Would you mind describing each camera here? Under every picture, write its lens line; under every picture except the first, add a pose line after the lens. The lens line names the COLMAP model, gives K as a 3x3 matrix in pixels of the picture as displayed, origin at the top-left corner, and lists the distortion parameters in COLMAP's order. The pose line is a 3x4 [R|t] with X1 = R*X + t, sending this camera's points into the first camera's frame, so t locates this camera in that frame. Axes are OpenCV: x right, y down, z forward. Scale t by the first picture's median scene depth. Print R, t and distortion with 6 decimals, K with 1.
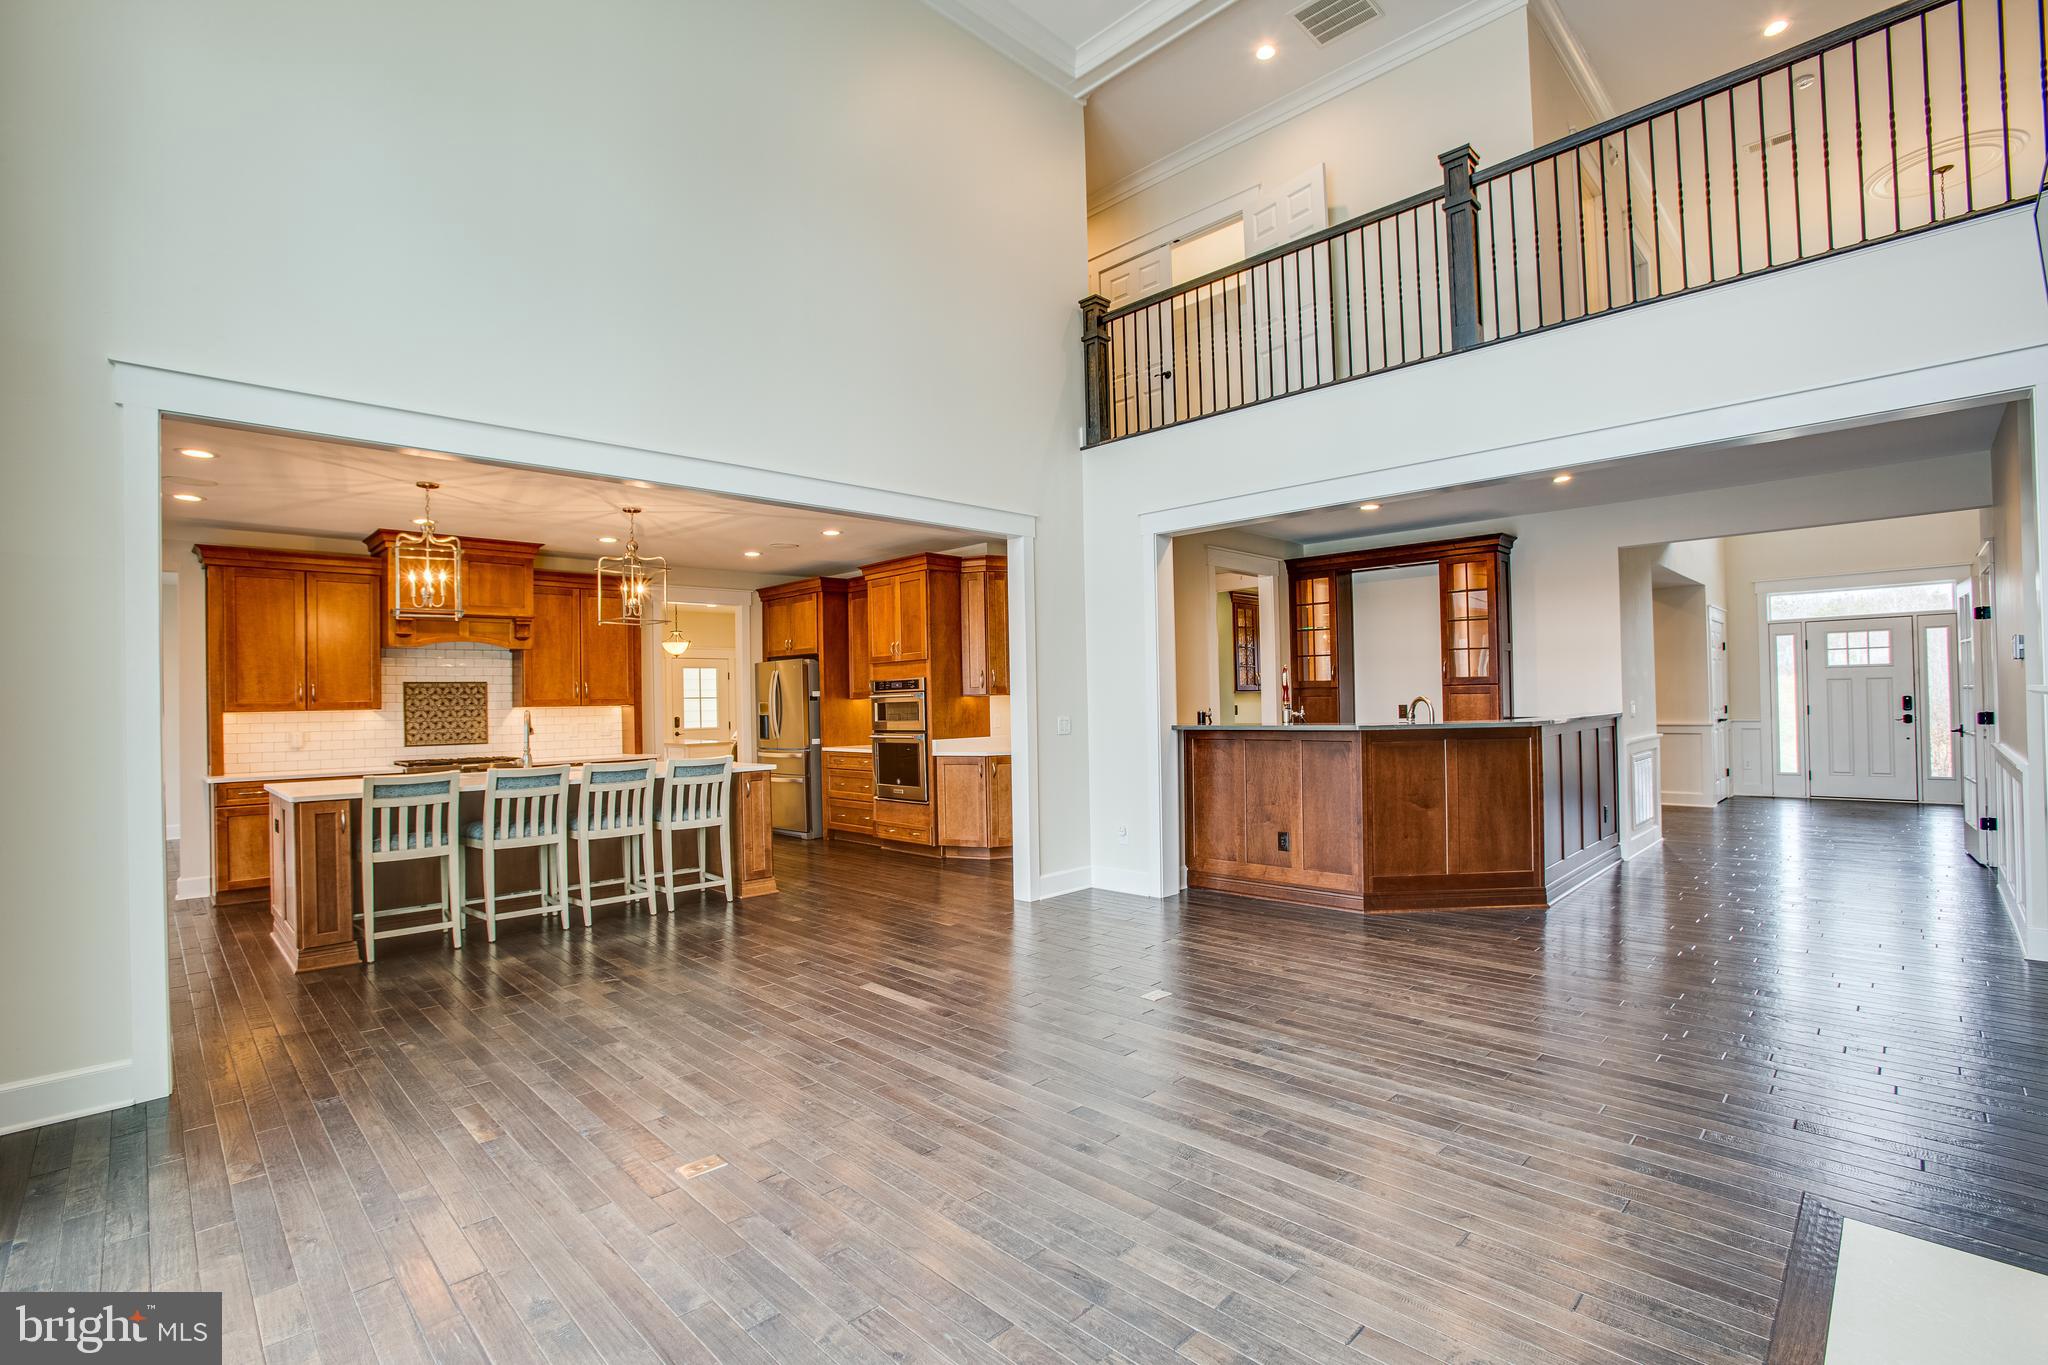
lens RADIAL K [[931.6, 0, 1024.9], [0, 931.6, 685.8], [0, 0, 1]] dist [-0.086862, 0.039113]
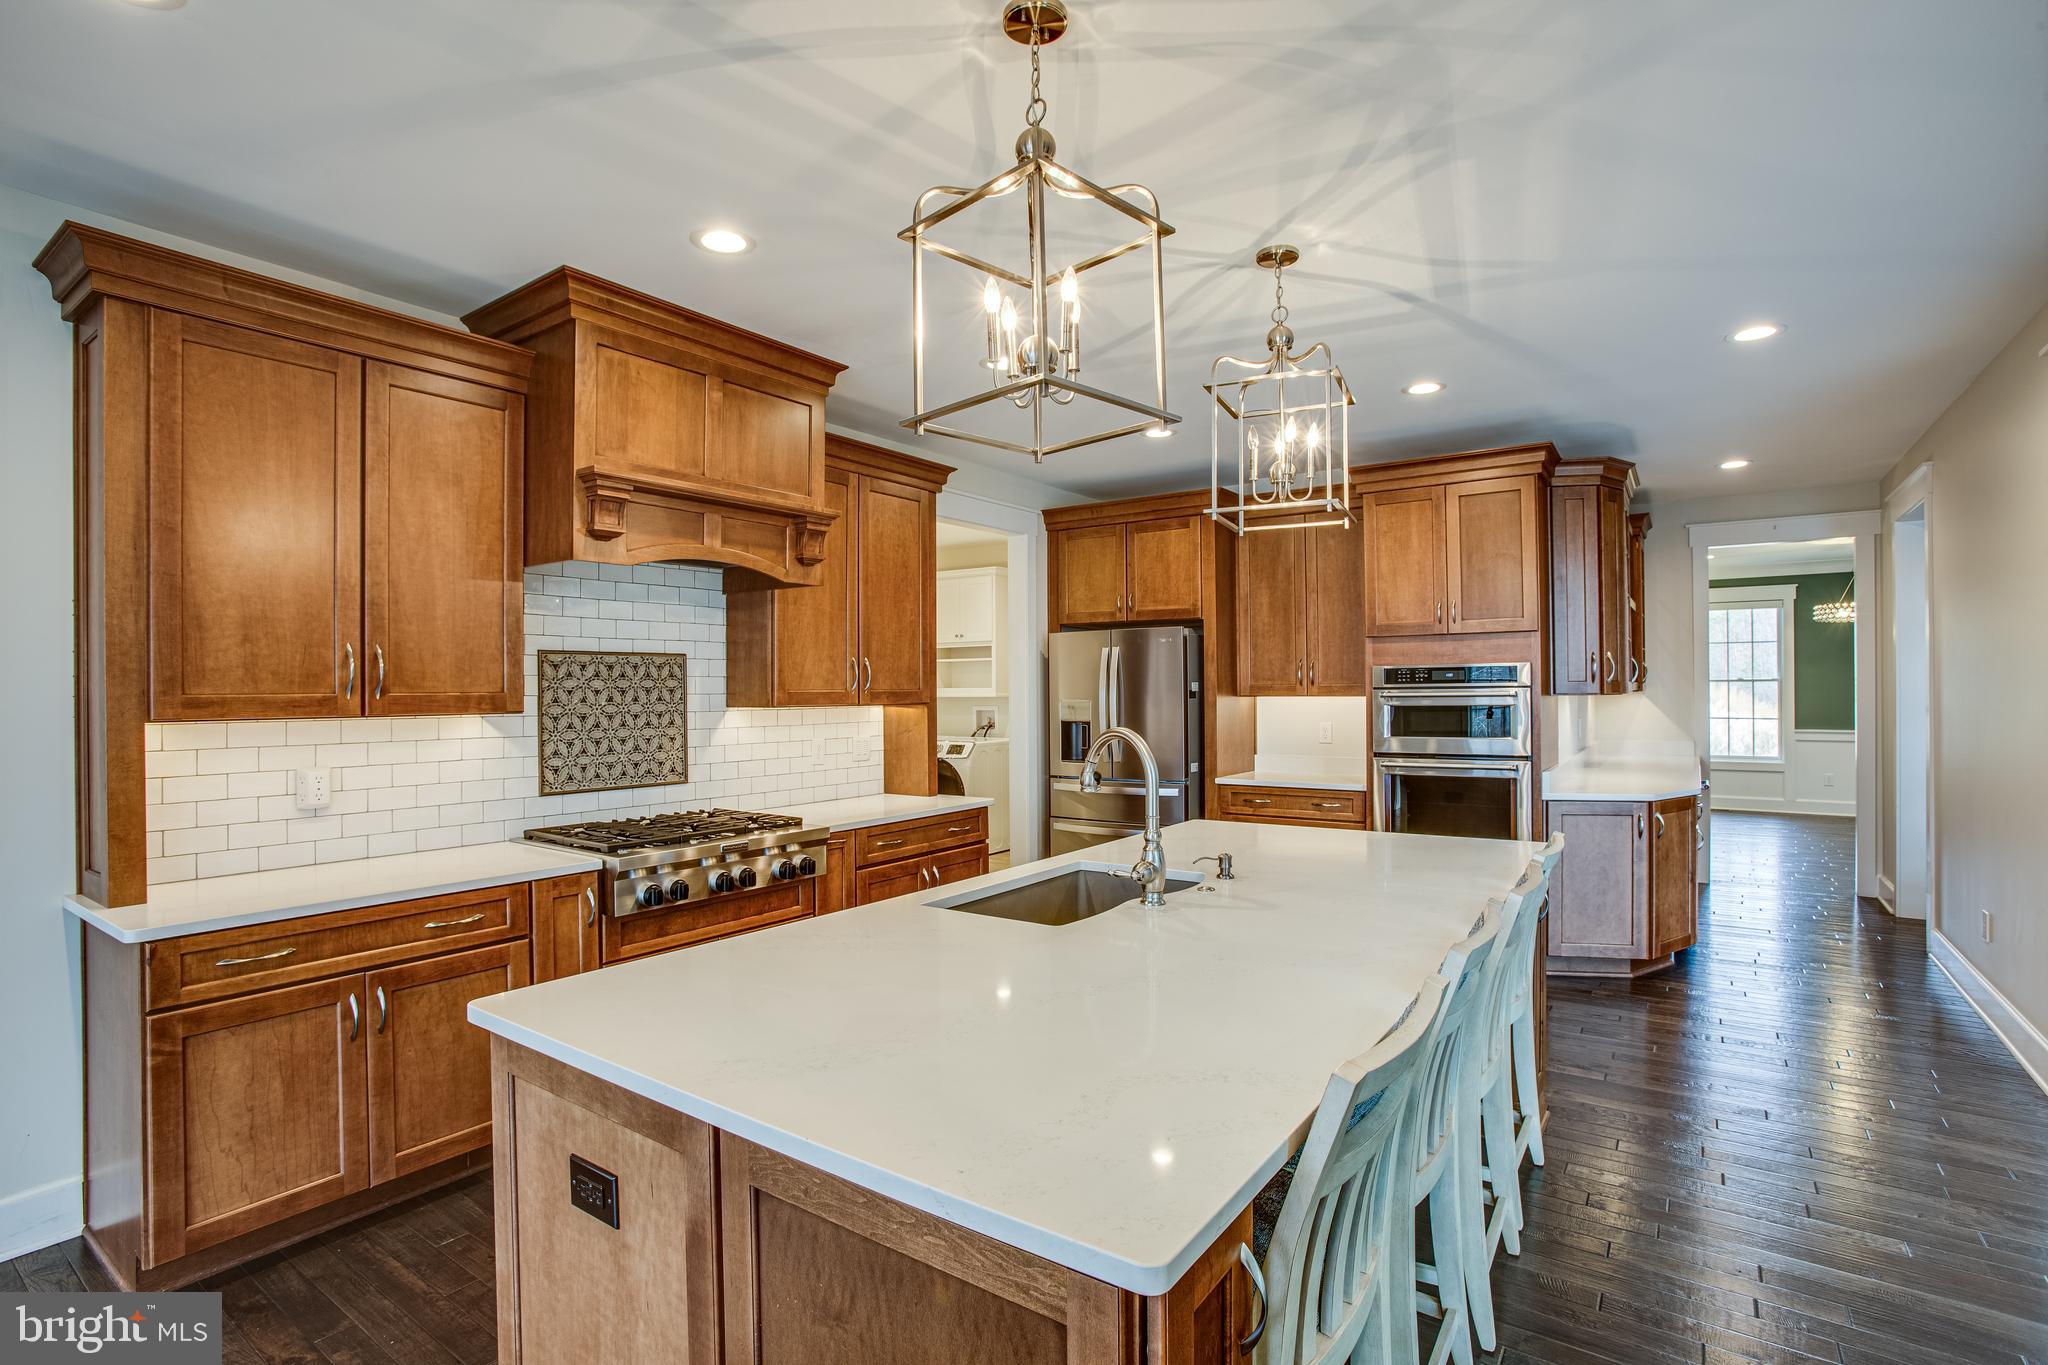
lens RADIAL K [[974.0, 0, 1024.0], [0, 974.0, 682.5], [0, 0, 1]] dist [-0.090272, 0.046954]
pose [[0.986387, 0.015190, 0.163735, -0.547456], [-0.016353, 0.999850, 0.005757, 0.005407], [-0.163623, -0.008356, 0.986487, 0.513200]]
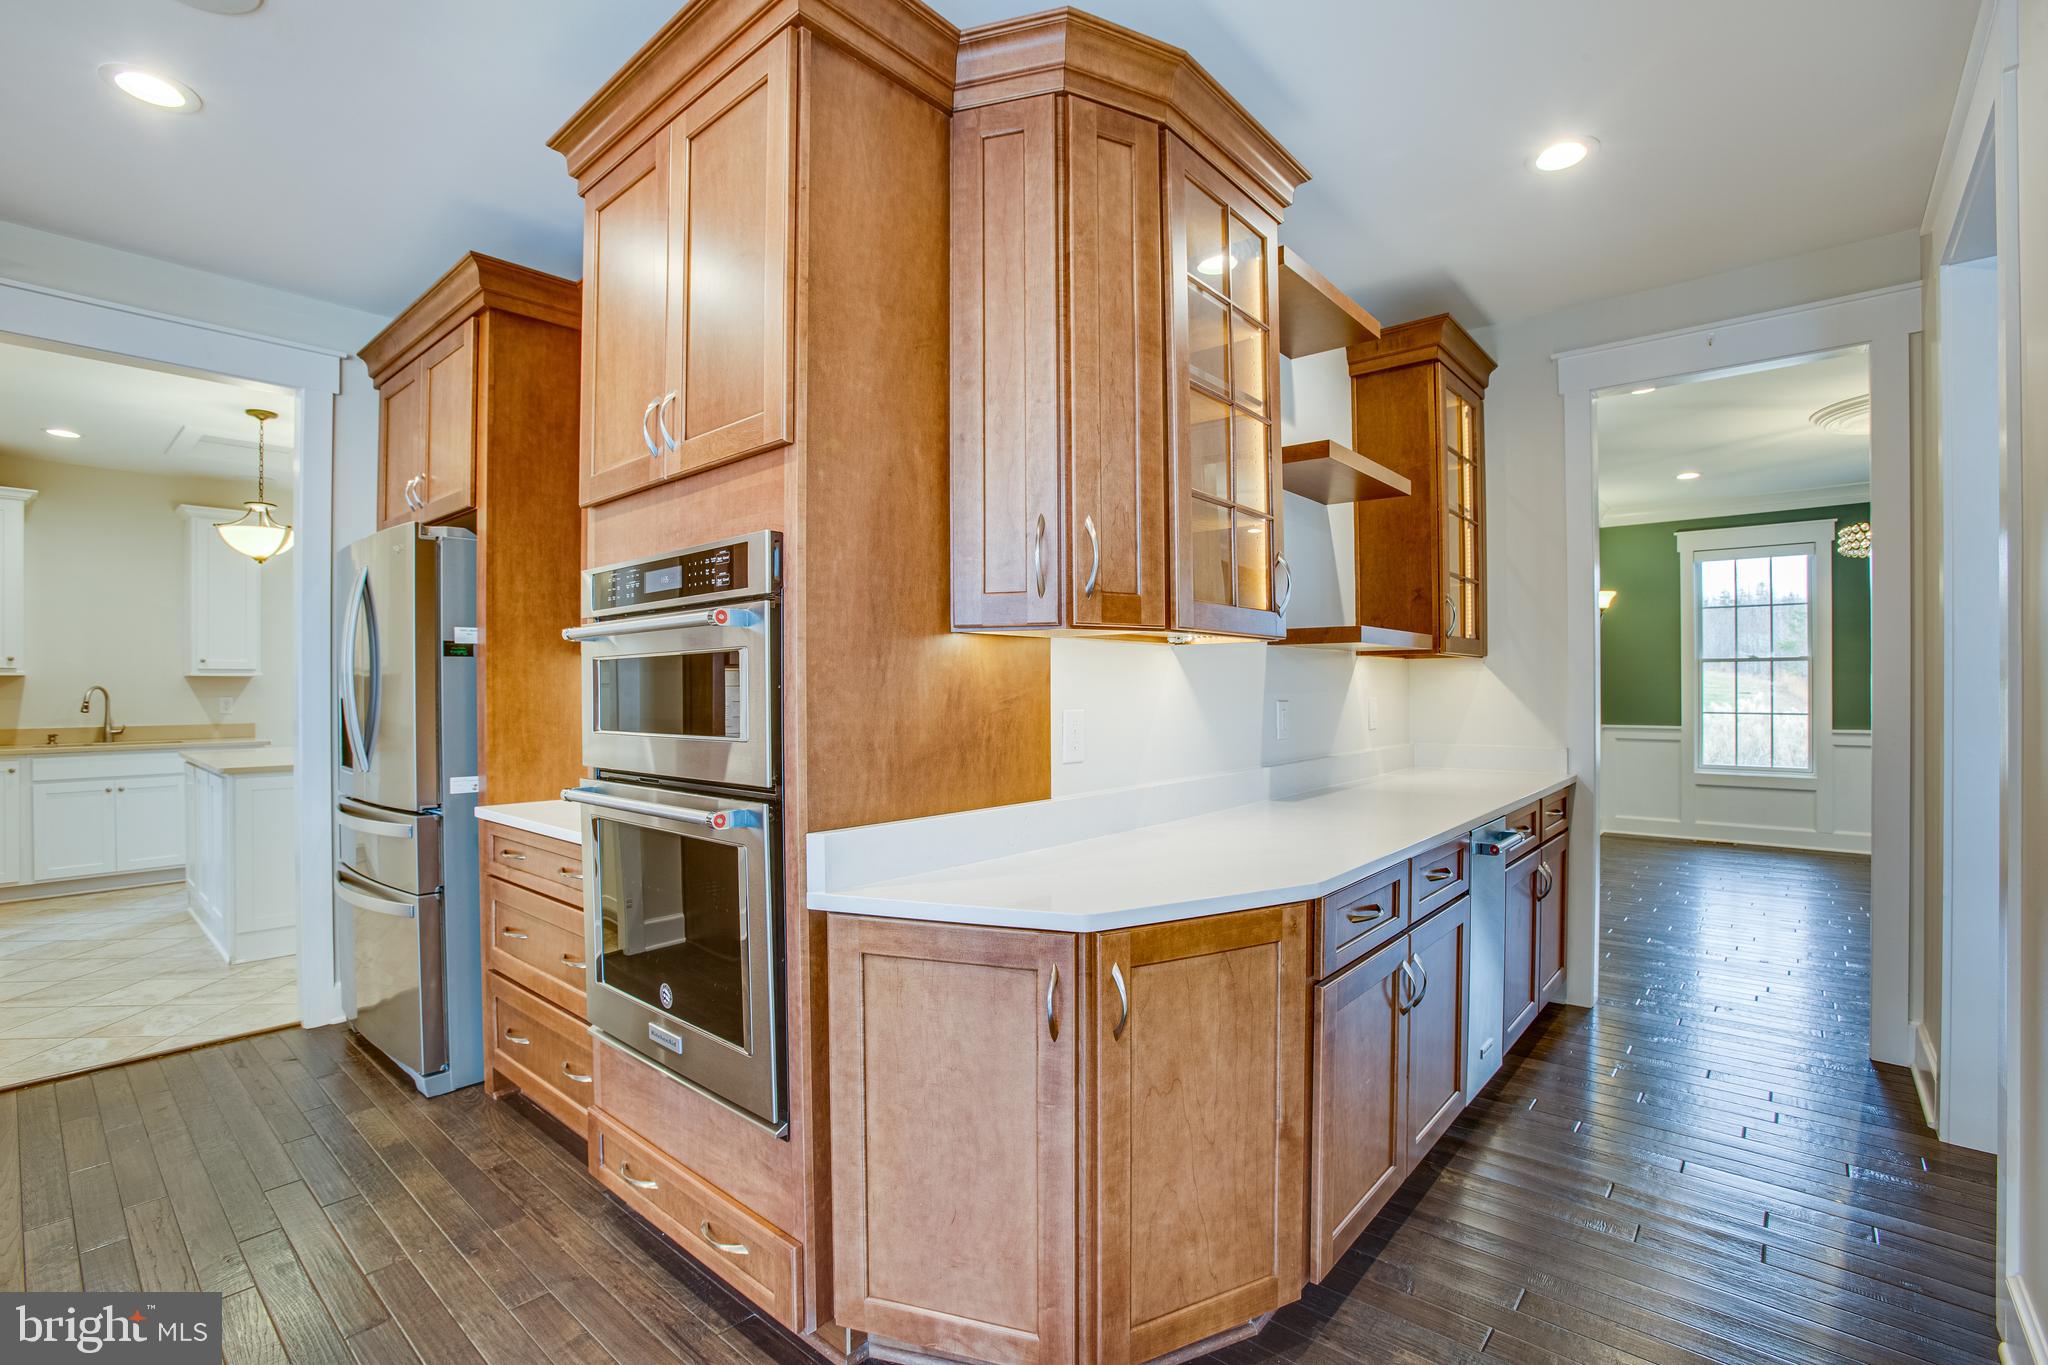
lens RADIAL K [[931.6, 0, 1024.9], [0, 931.6, 685.8], [0, 0, 1]] dist [-0.086862, 0.039113]
pose [[0.997379, 0.017399, 0.070224, -0.071071], [-0.018381, 0.999742, 0.013352, 0.023316], [-0.069974, -0.014608, 0.997442, 0.851916]]
